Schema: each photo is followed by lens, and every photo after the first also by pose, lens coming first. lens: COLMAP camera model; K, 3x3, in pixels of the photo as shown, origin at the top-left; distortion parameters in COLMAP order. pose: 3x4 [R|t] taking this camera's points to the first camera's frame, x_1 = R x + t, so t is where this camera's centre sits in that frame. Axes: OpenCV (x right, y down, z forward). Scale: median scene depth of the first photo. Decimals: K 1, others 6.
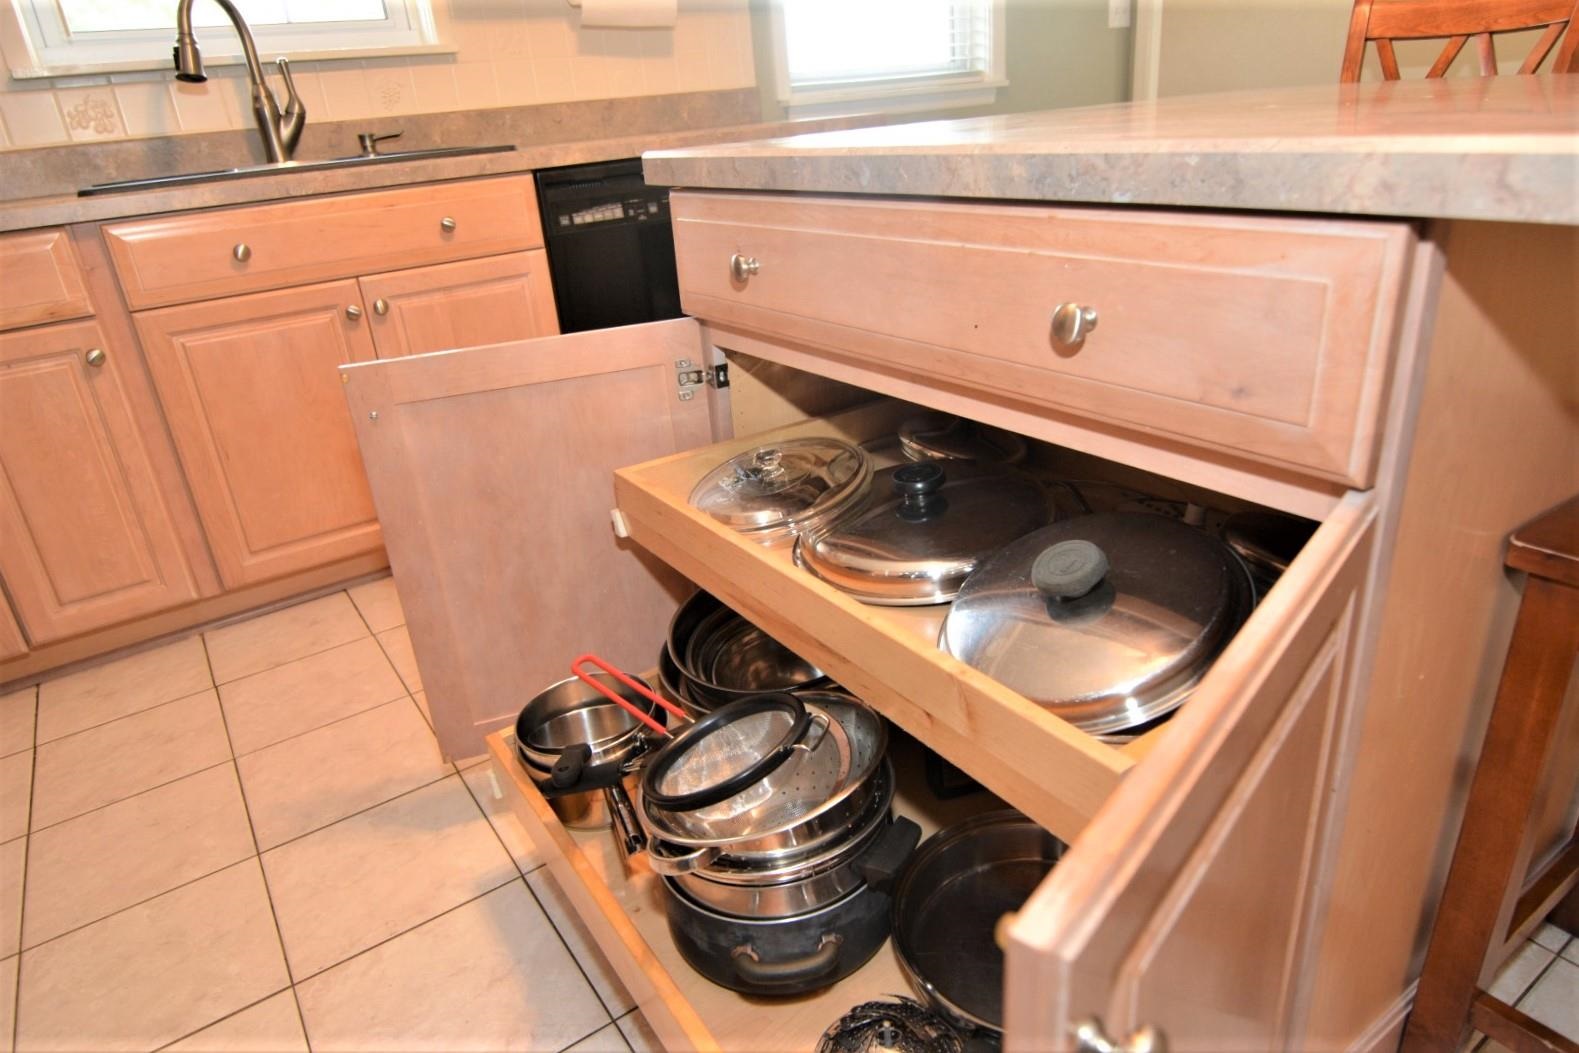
lens RADIAL K [[969.0, 0, 777.5], [0, 969.0, 526.0], [0, 0, 1]] dist [-0.002189, -0.011286]
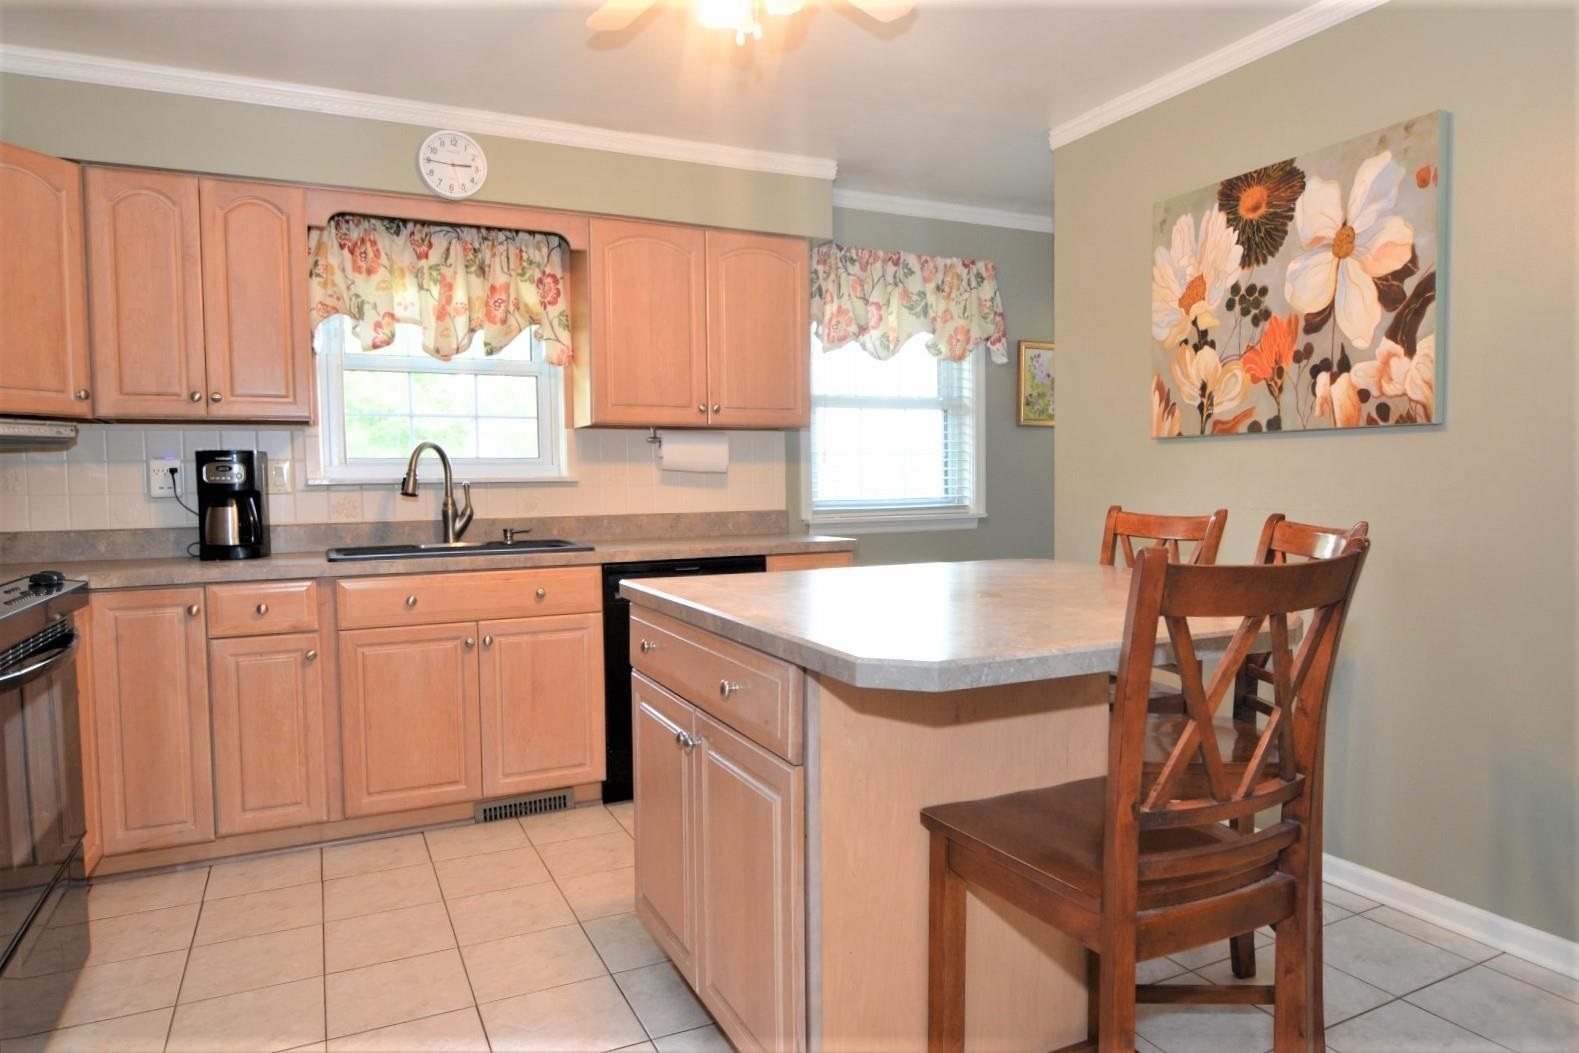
lens RADIAL K [[969.0, 0, 793.6], [0, 969.0, 534.5], [0, 0, 1]] dist [-0.002189, -0.011286]
pose [[0.988180, 0.079749, -0.130922, 0.251841], [-0.119251, 0.936558, -0.329602, 0.064304], [0.096331, 0.341319, 0.934998, -0.440913]]
